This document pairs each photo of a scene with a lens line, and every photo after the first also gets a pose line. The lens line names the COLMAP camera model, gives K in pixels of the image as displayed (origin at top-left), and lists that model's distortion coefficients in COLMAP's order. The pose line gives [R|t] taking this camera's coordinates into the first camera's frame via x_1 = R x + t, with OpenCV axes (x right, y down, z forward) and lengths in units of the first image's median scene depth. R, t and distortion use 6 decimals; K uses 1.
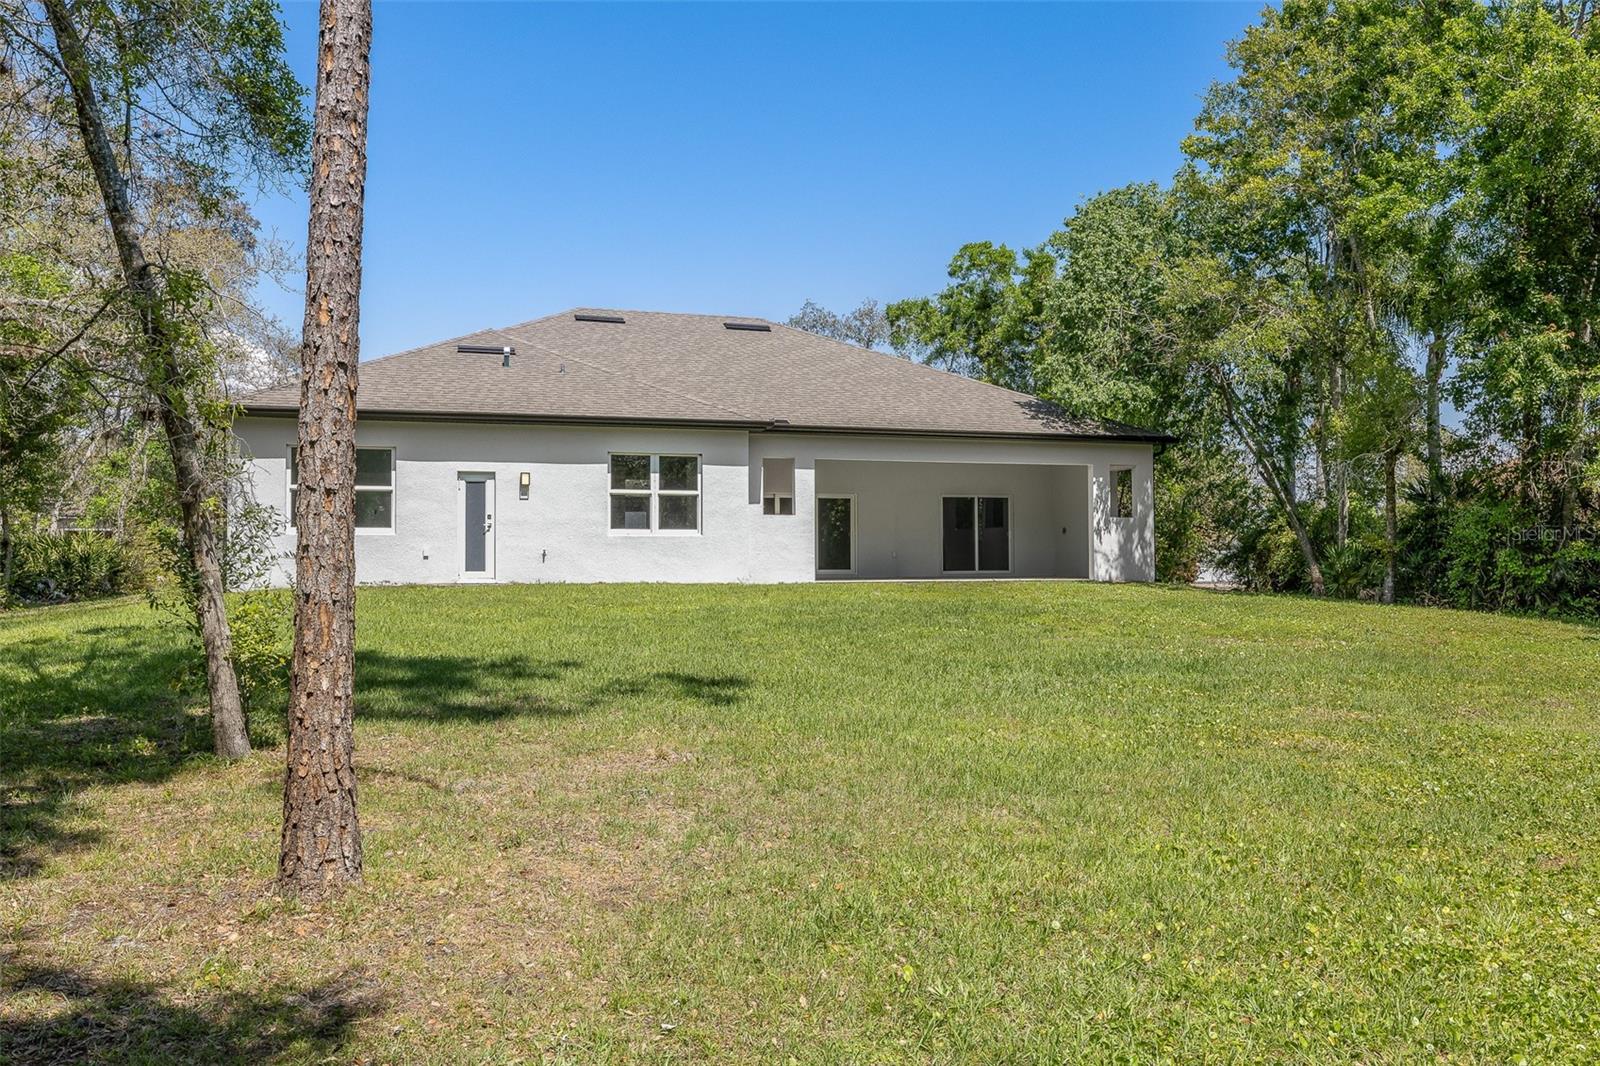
lens RADIAL K [[1237.2, 0, 810.6], [0, 1237.2, 499.2], [0, 0, 1]] dist [0.019044, 0.004182]
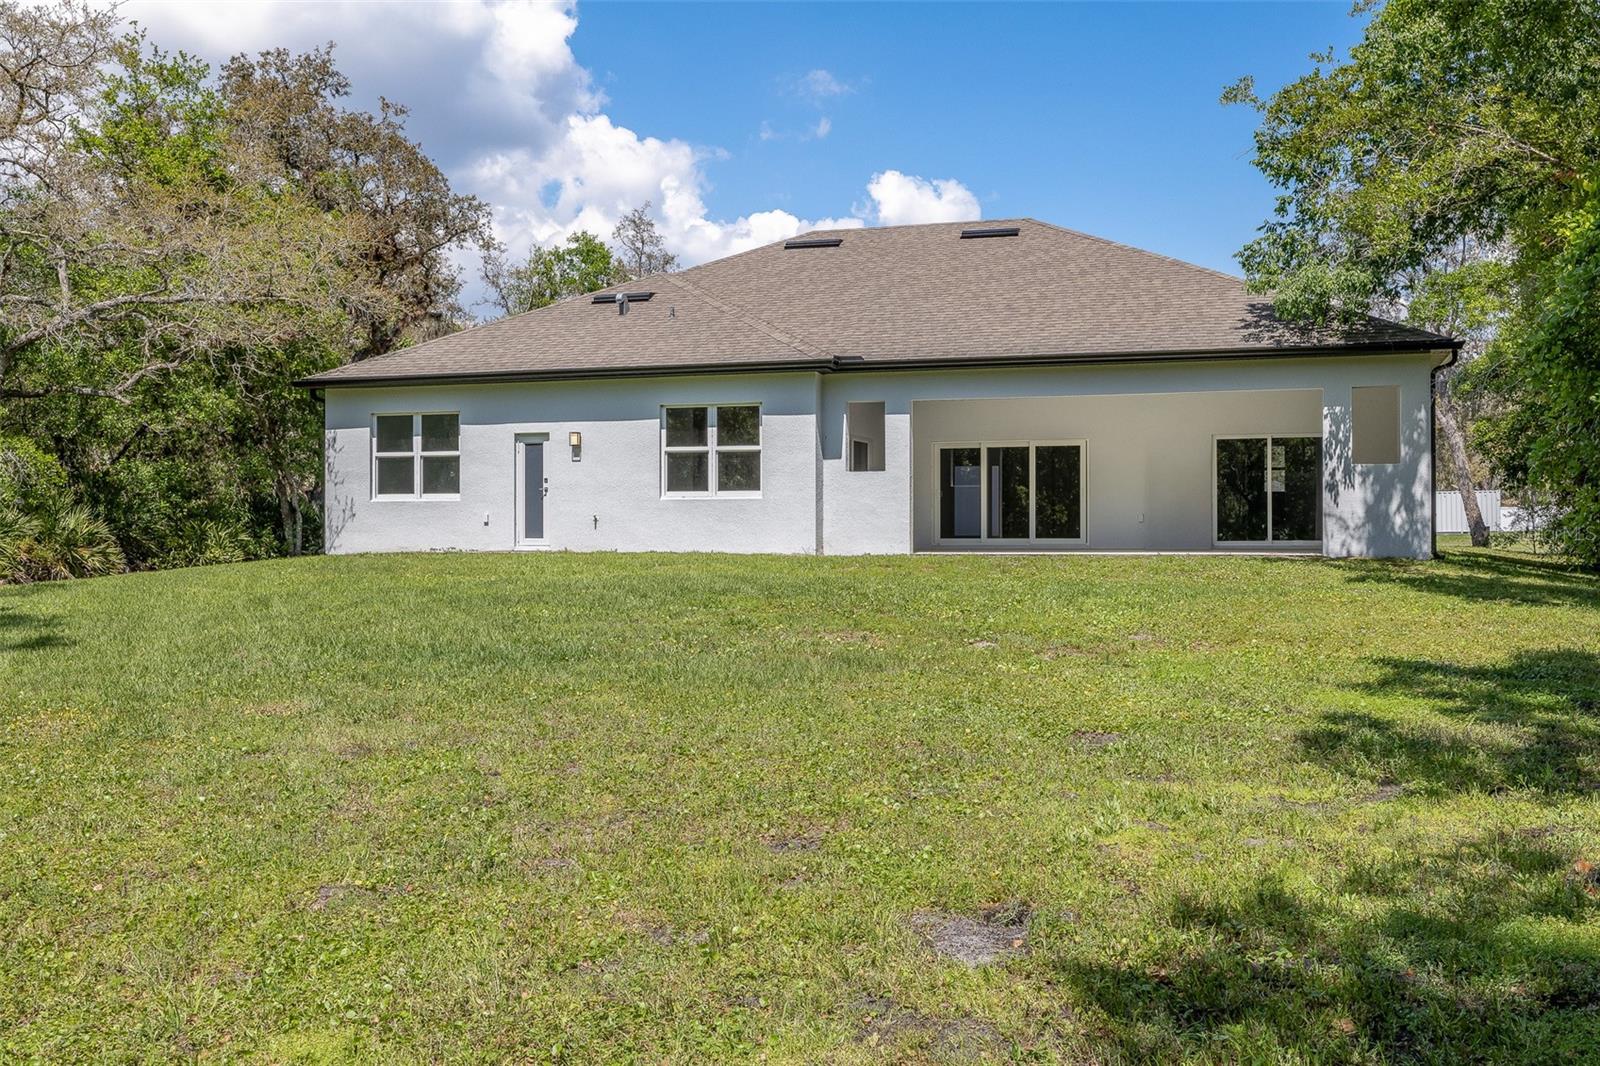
lens RADIAL K [[1593.4, 0, 794.1], [0, 1593.4, 534.4], [0, 0, 1]] dist [-0.021054, 0.000000]
pose [[0.805427, 0.004045, -0.592682, 0.560274], [0.027131, 0.998677, 0.043687, 0.006690], [0.592074, -0.051267, 0.804251, 0.122879]]
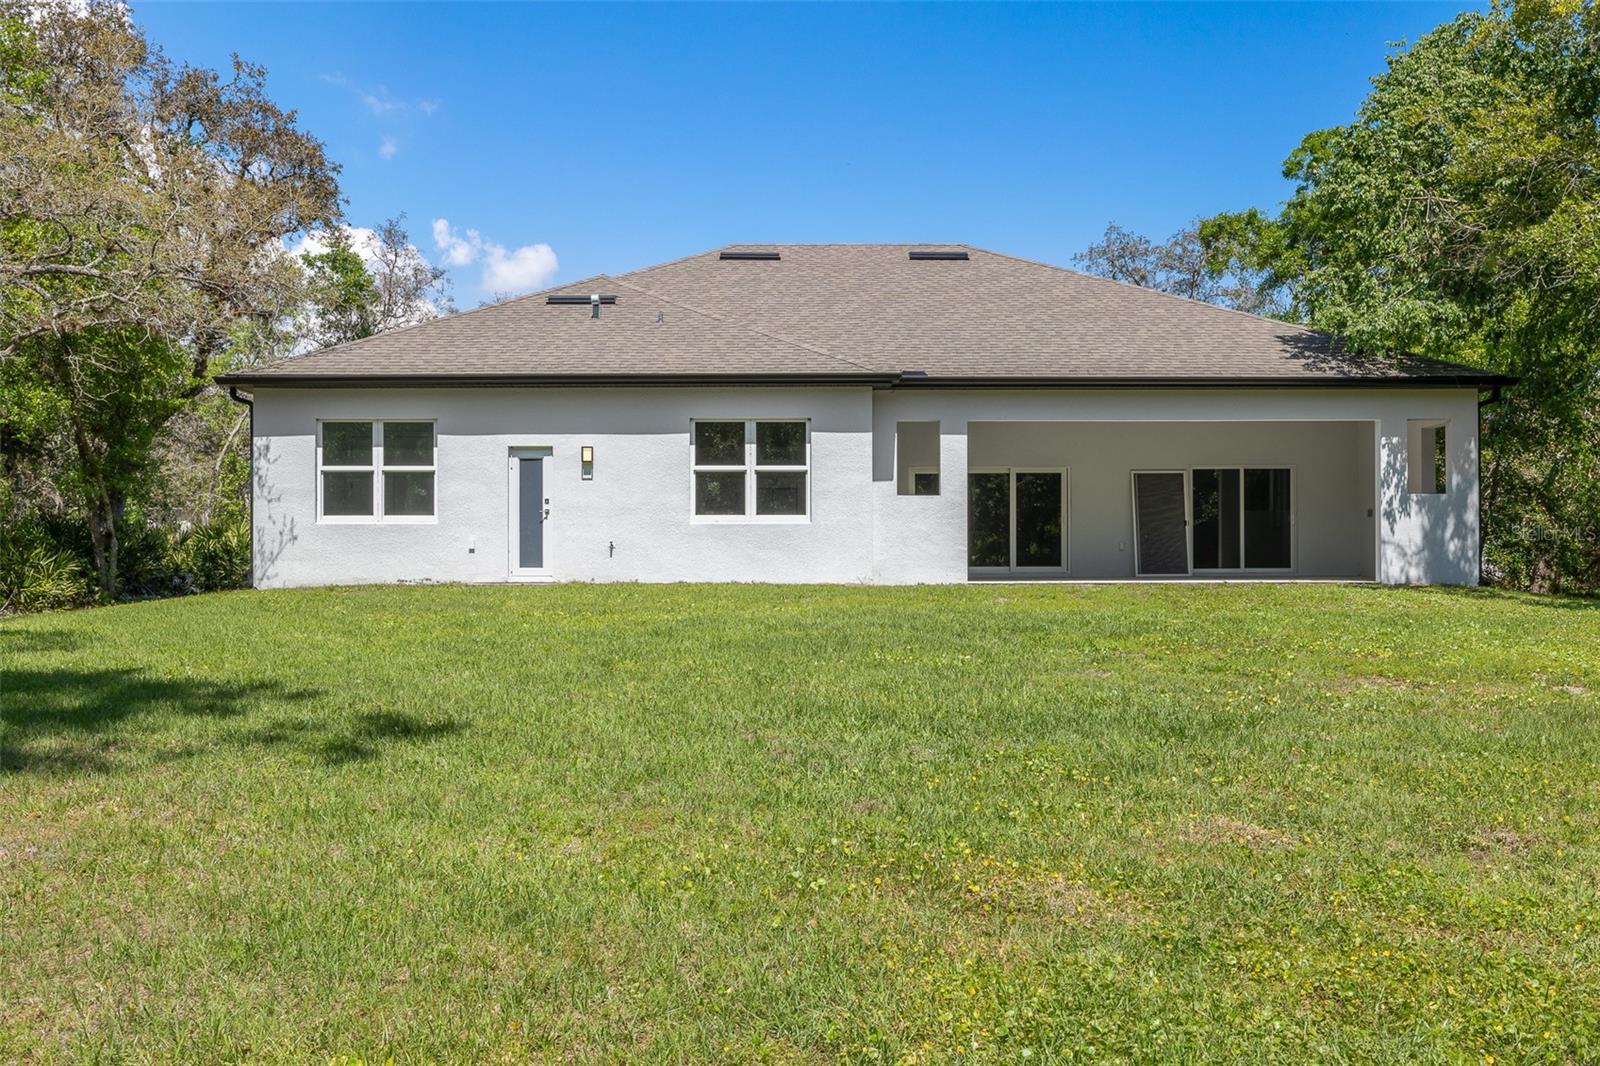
lens RADIAL K [[1445.8, 0, 810.0], [0, 1445.8, 533.2], [0, 0, 1]] dist [0.003155, 0.008557]
pose [[0.955124, -0.003300, -0.296189, 0.175195], [0.013640, 0.999367, 0.032849, 0.005746], [0.295893, -0.035415, 0.954564, 0.123869]]
